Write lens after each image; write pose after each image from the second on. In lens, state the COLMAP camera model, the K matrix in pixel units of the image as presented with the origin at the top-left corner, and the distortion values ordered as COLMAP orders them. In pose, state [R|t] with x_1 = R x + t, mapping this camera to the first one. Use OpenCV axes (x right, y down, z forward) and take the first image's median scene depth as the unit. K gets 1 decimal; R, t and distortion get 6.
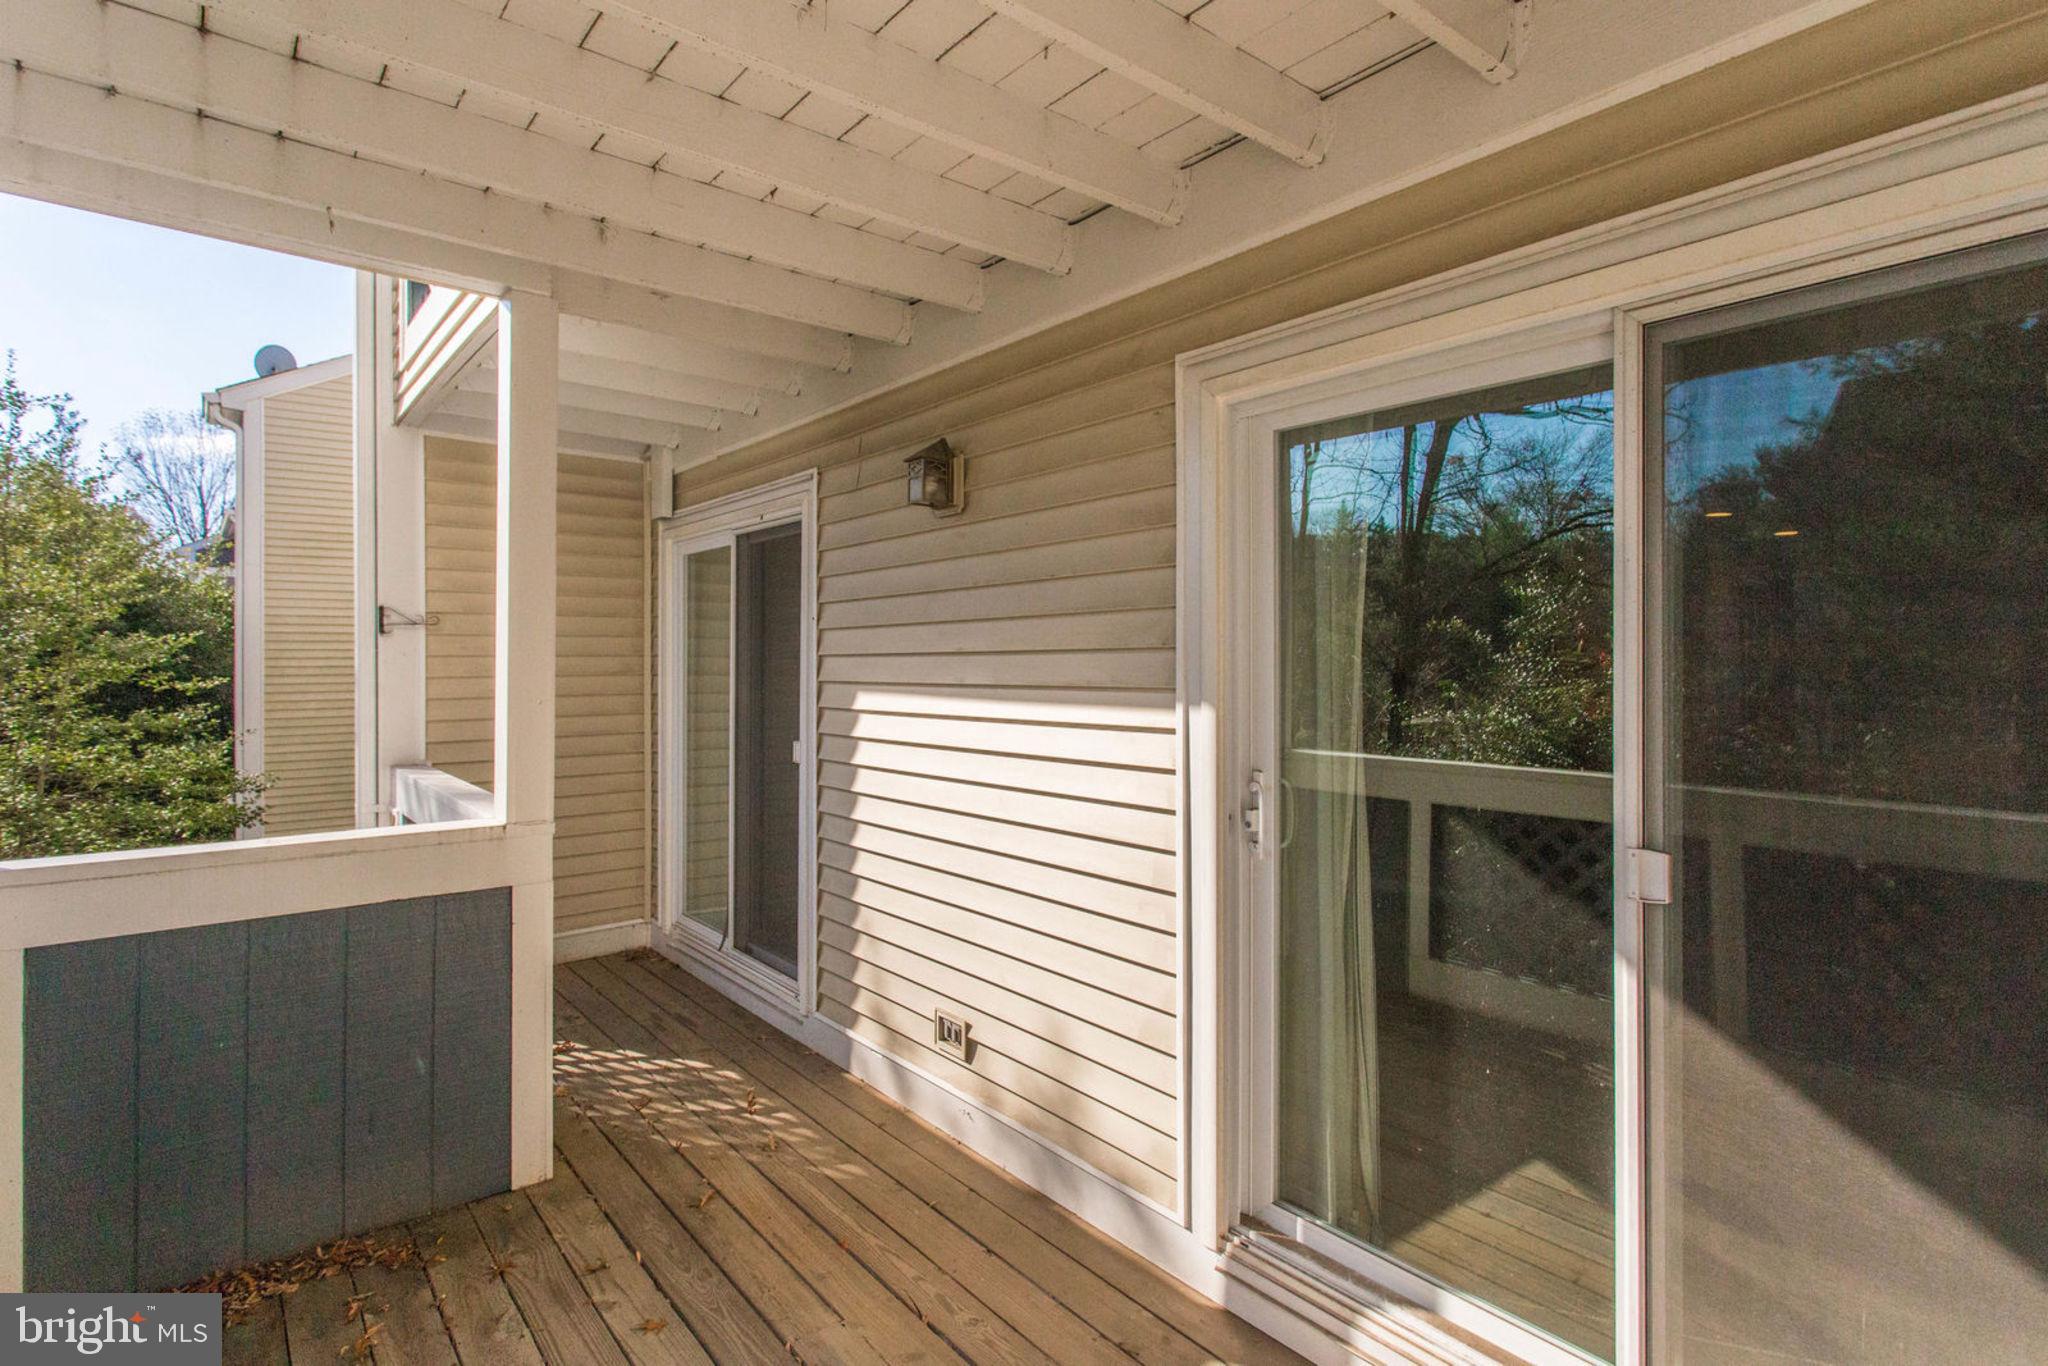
lens RADIAL K [[1008.8, 0, 1025.5], [0, 1008.8, 667.6], [0, 0, 1]] dist [0.001837, 0.000096]
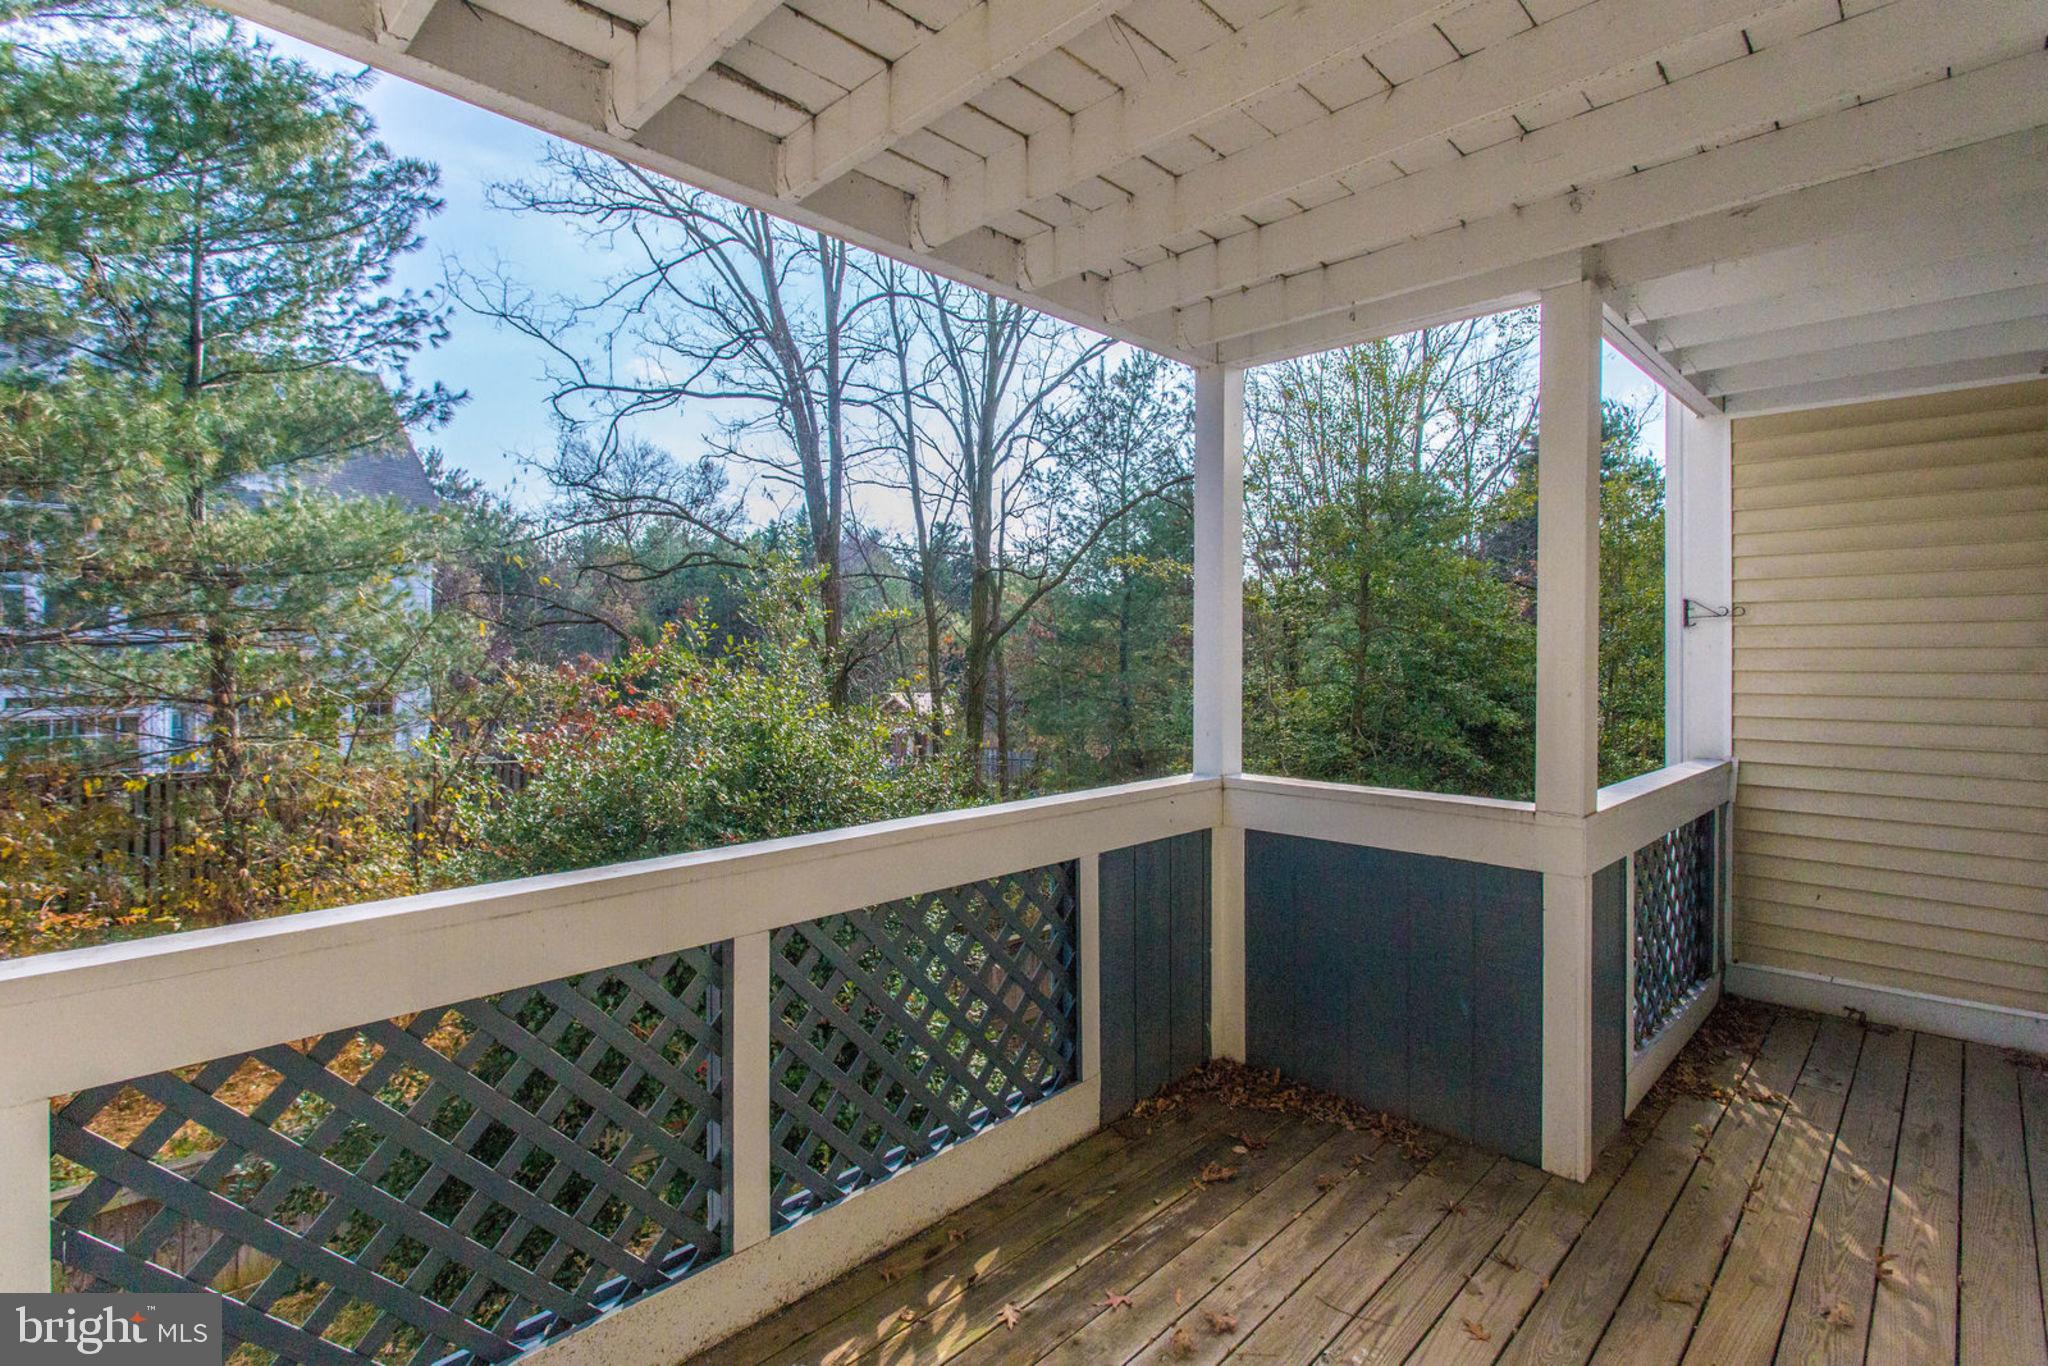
lens RADIAL K [[980.3, 0, 1029.7], [0, 980.3, 688.0], [0, 0, 1]] dist [0.003679, 0.000476]
pose [[0.112063, 0.042108, -0.992809, 0.418429], [-0.006898, 0.999111, 0.041597, -0.013709], [0.993677, 0.002187, 0.112253, 0.370150]]
